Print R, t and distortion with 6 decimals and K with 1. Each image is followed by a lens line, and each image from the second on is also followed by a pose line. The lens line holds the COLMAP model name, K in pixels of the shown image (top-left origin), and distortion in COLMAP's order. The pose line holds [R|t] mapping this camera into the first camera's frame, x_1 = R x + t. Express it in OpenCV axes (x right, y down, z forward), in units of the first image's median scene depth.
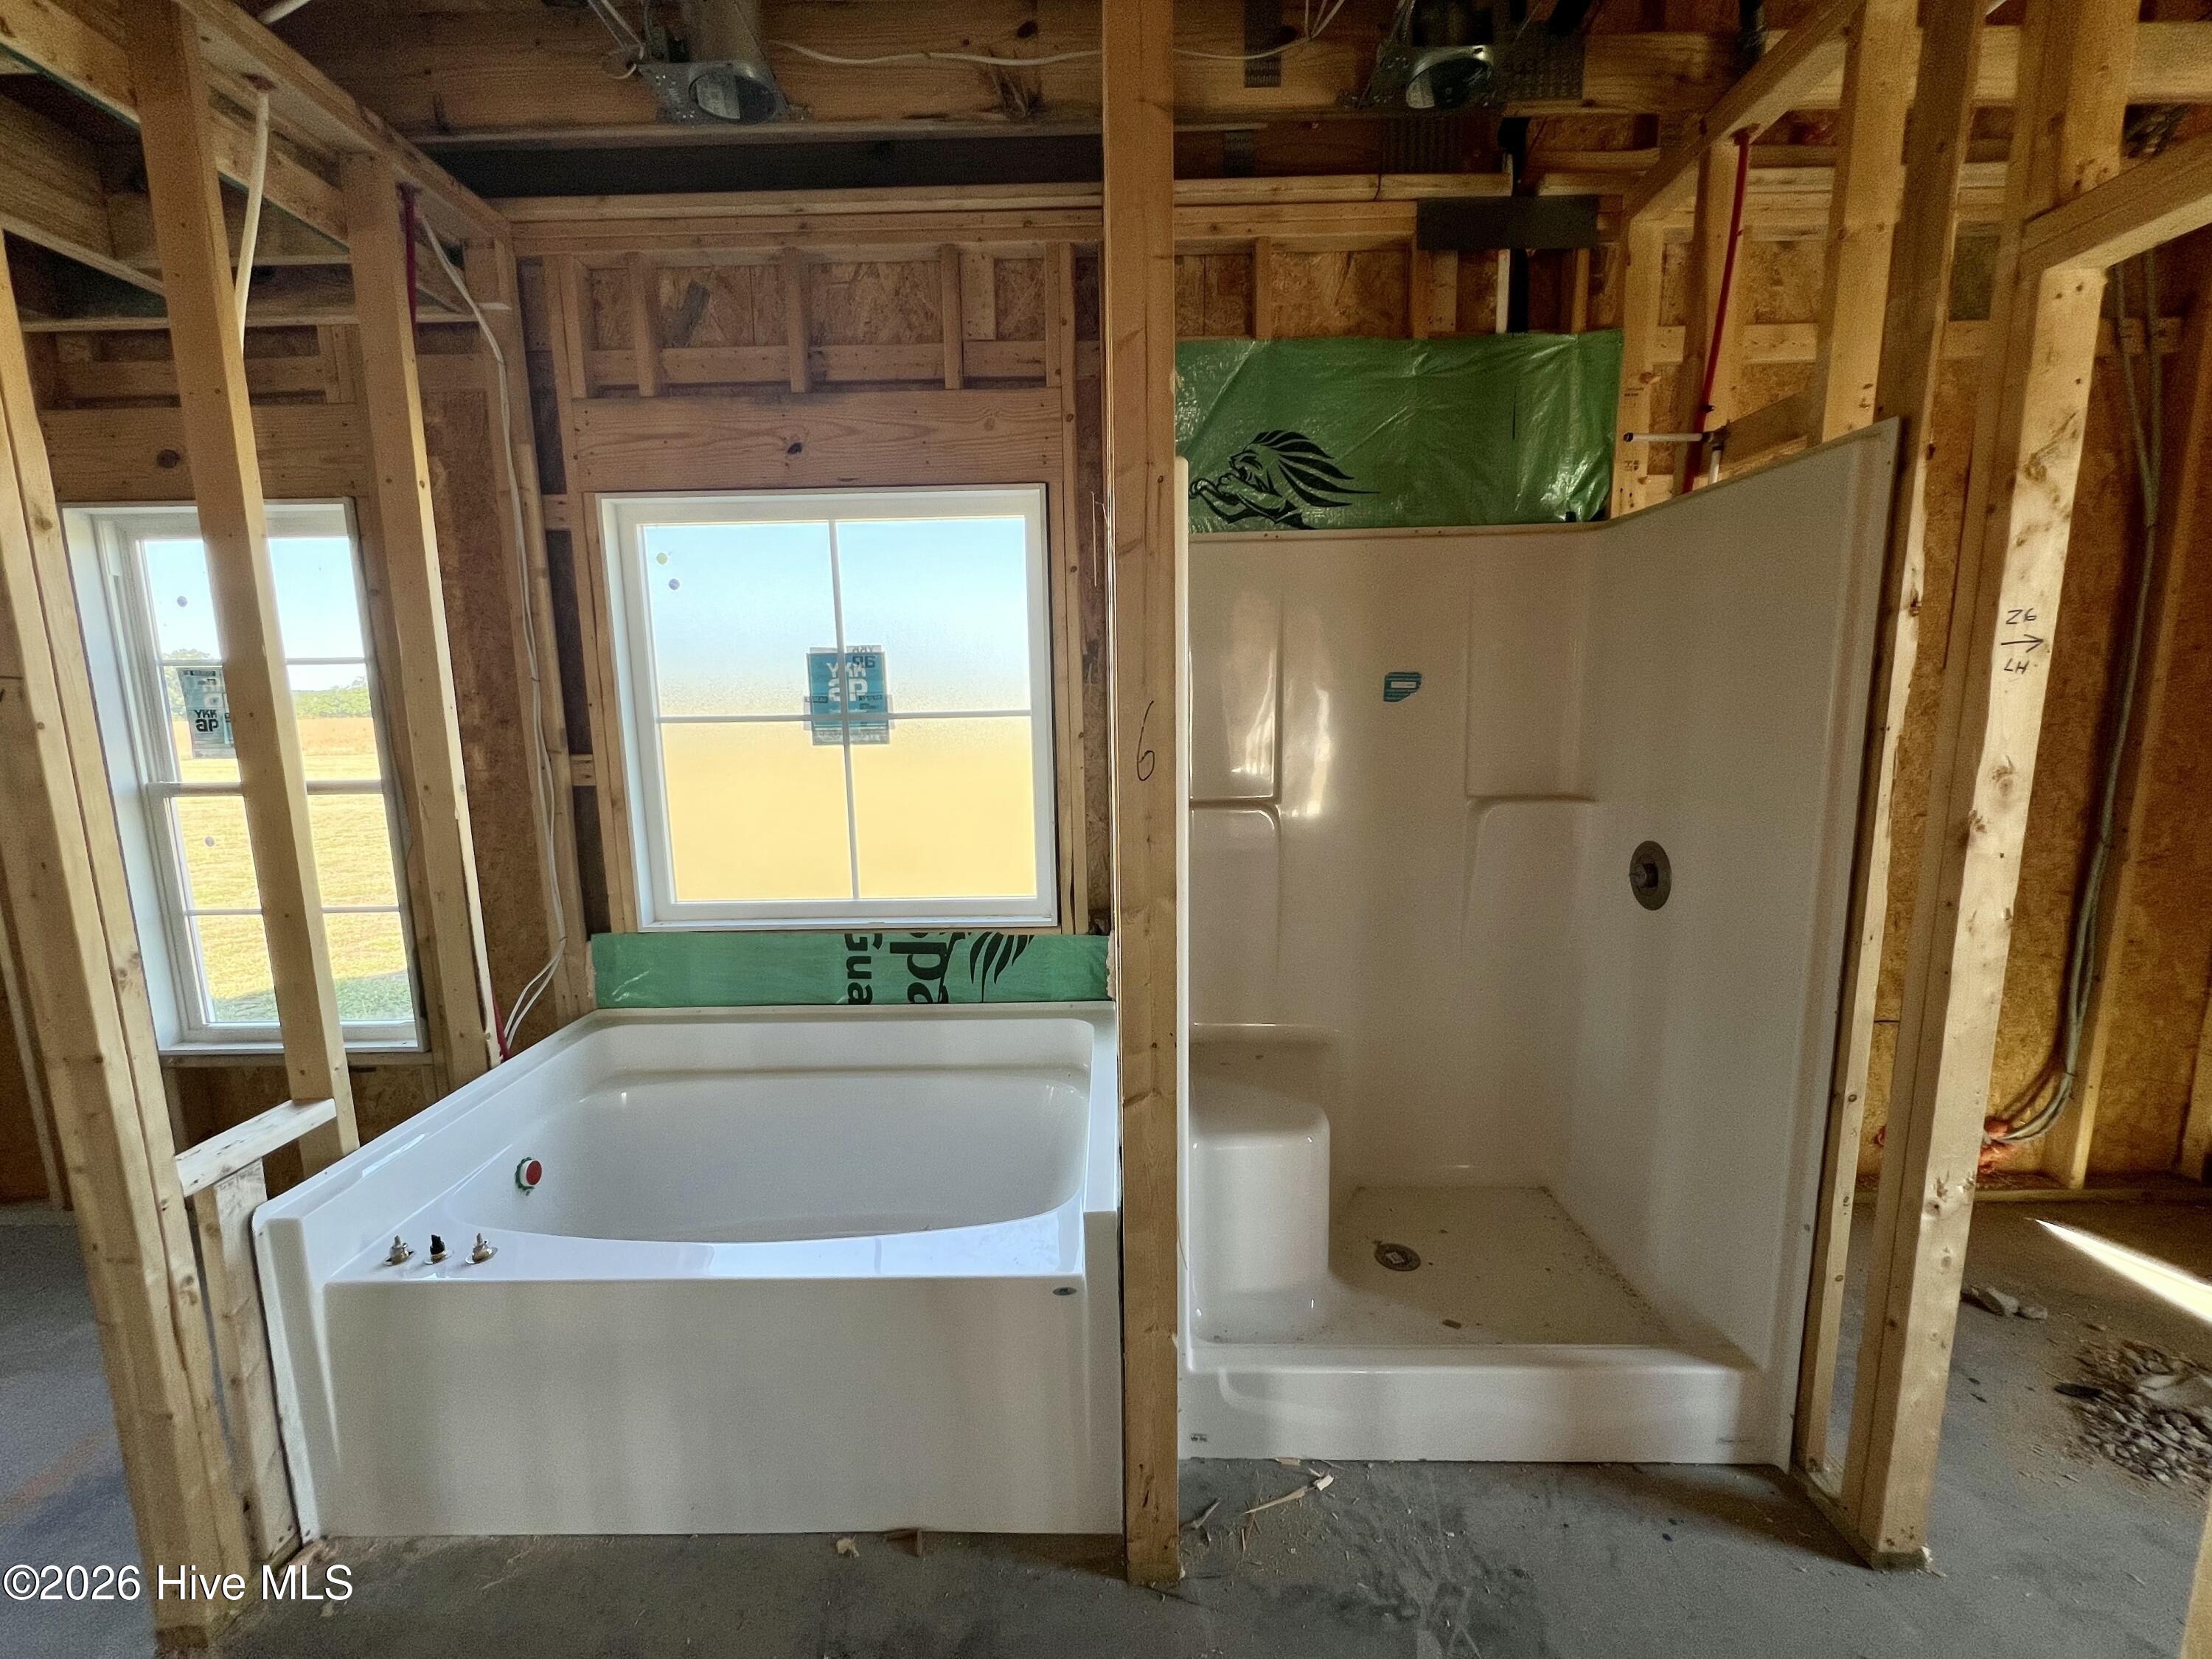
lens RADIAL K [[880.9, 0, 1107.7], [0, 880.9, 836.8], [0, 0, 1]] dist [-0.000201, -0.000315]
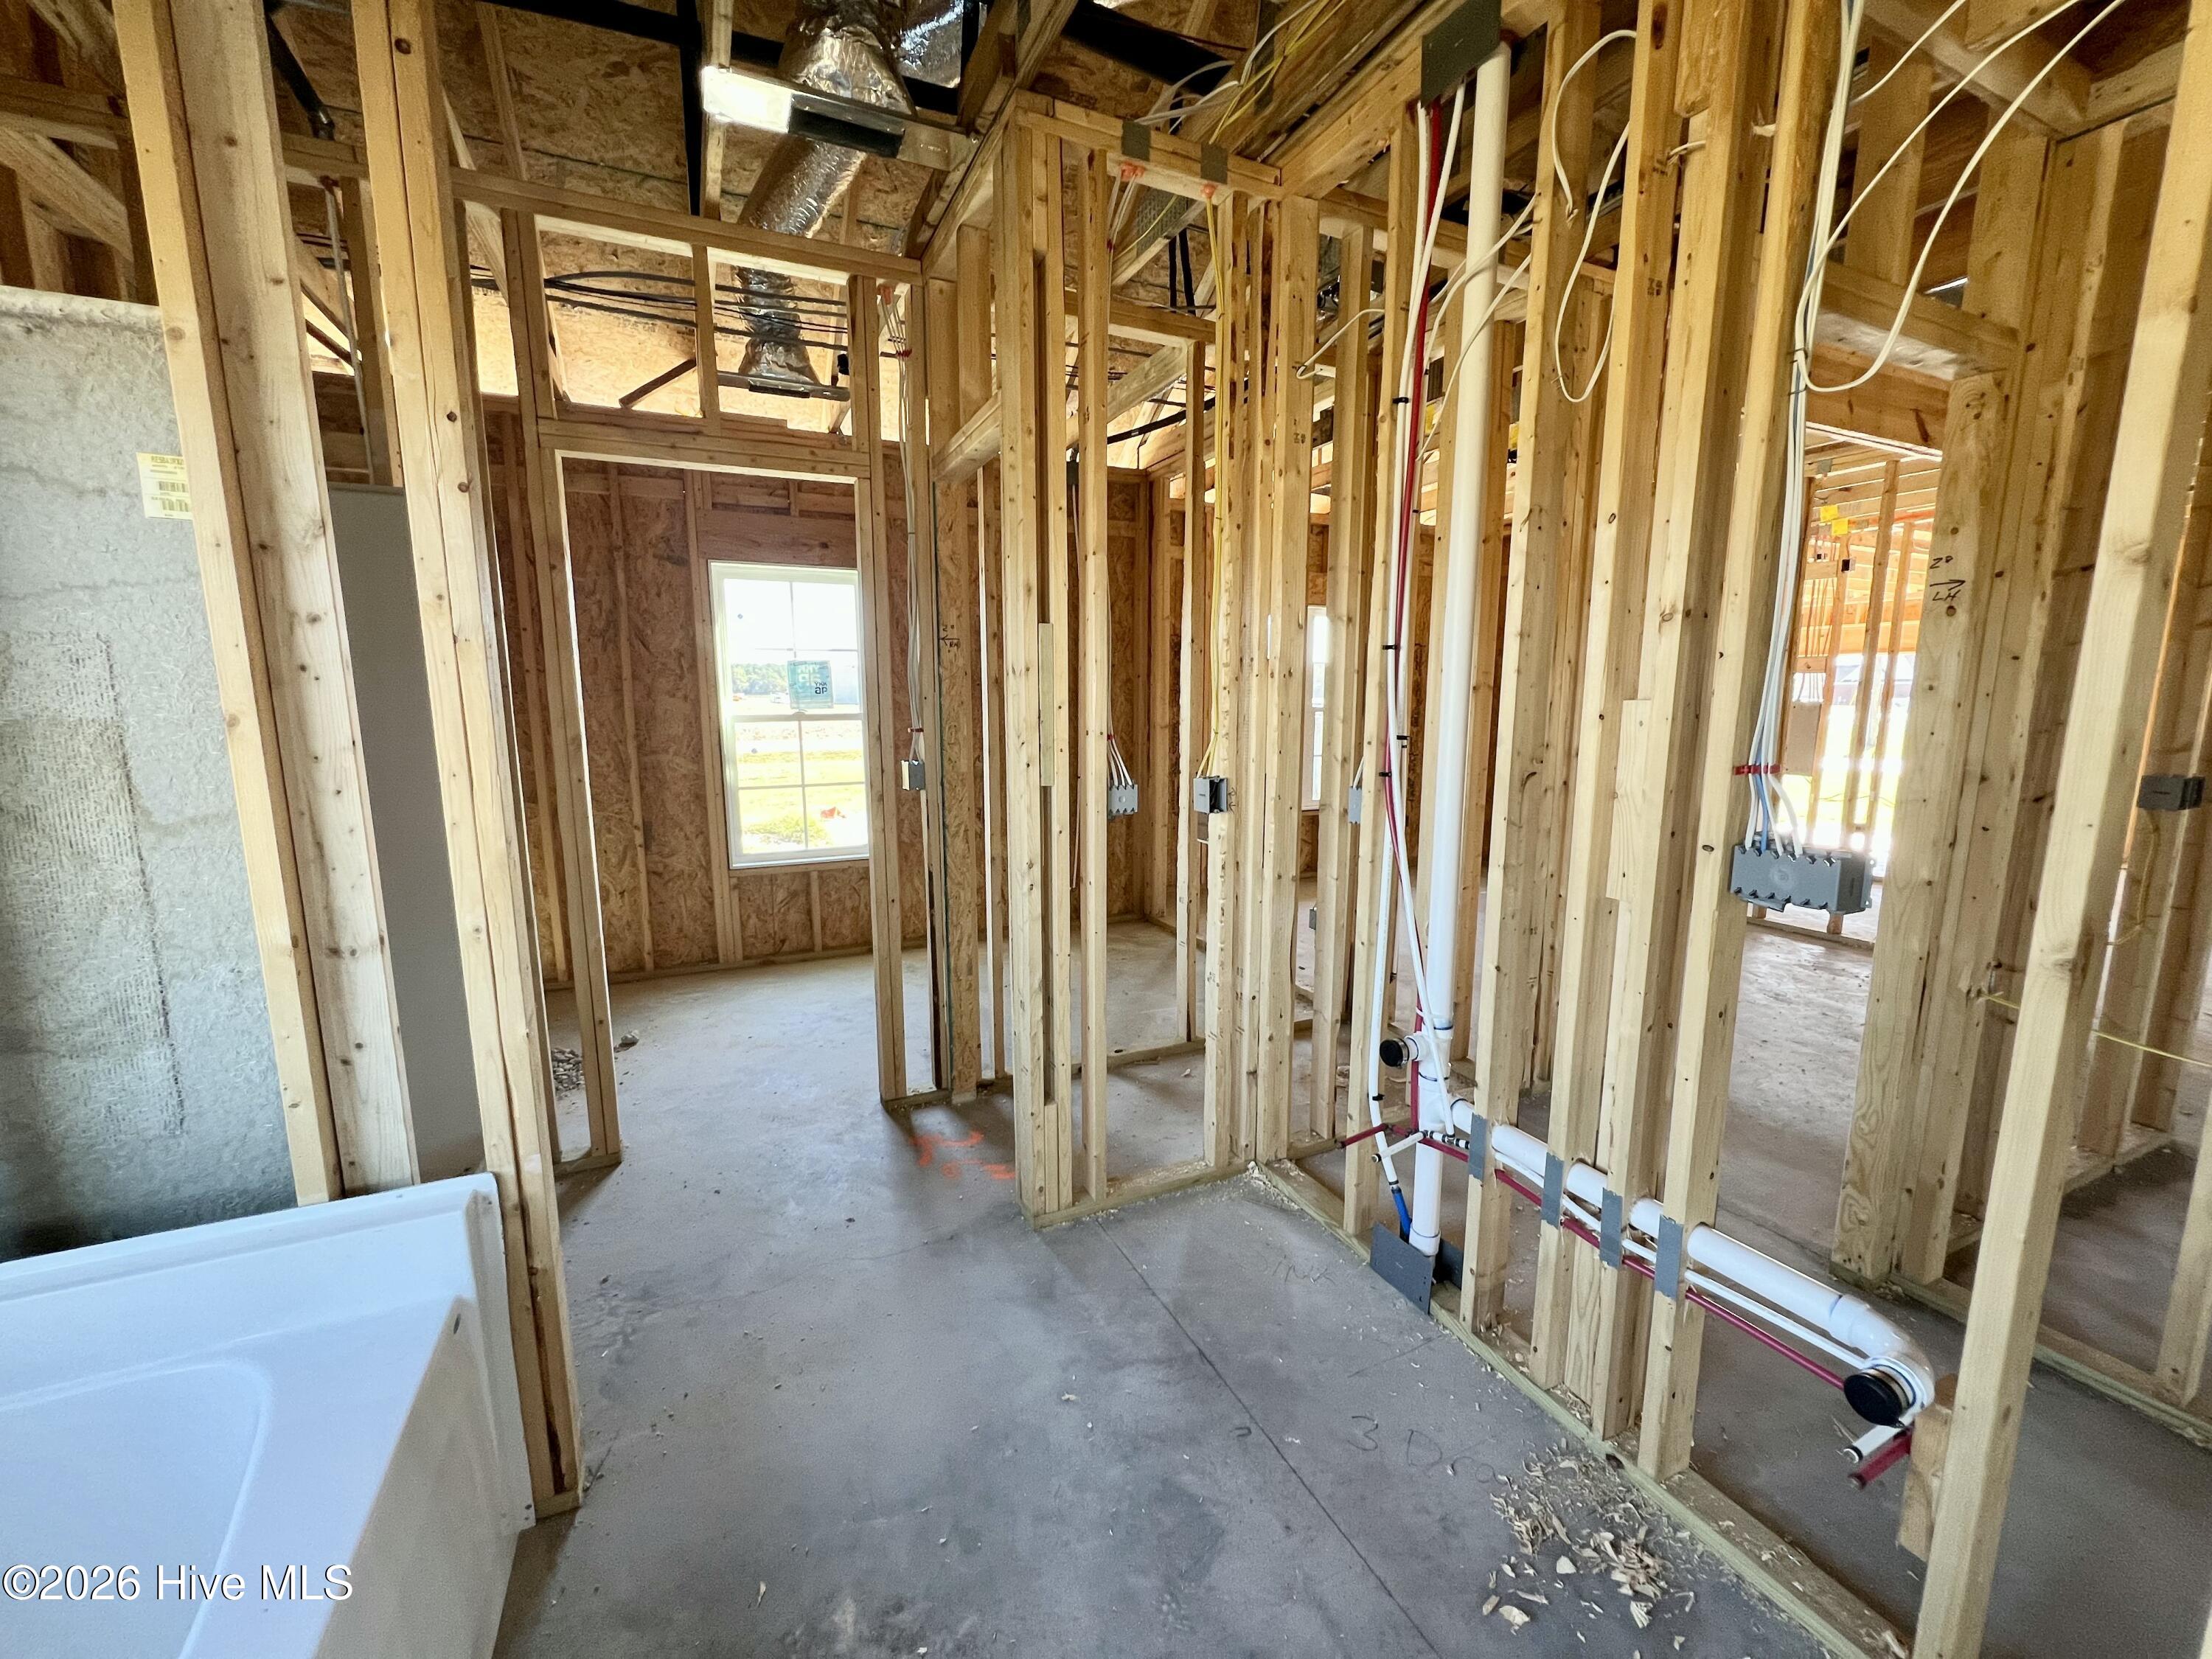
lens RADIAL K [[880.9, 0, 1102.8], [0, 880.9, 834.0], [0, 0, 1]] dist [-0.000201, -0.000315]
pose [[-0.427531, -0.124551, 0.895379, -0.716994], [0.143334, 0.968594, 0.203175, -0.022306], [-0.892565, 0.215202, -0.396252, 0.470232]]
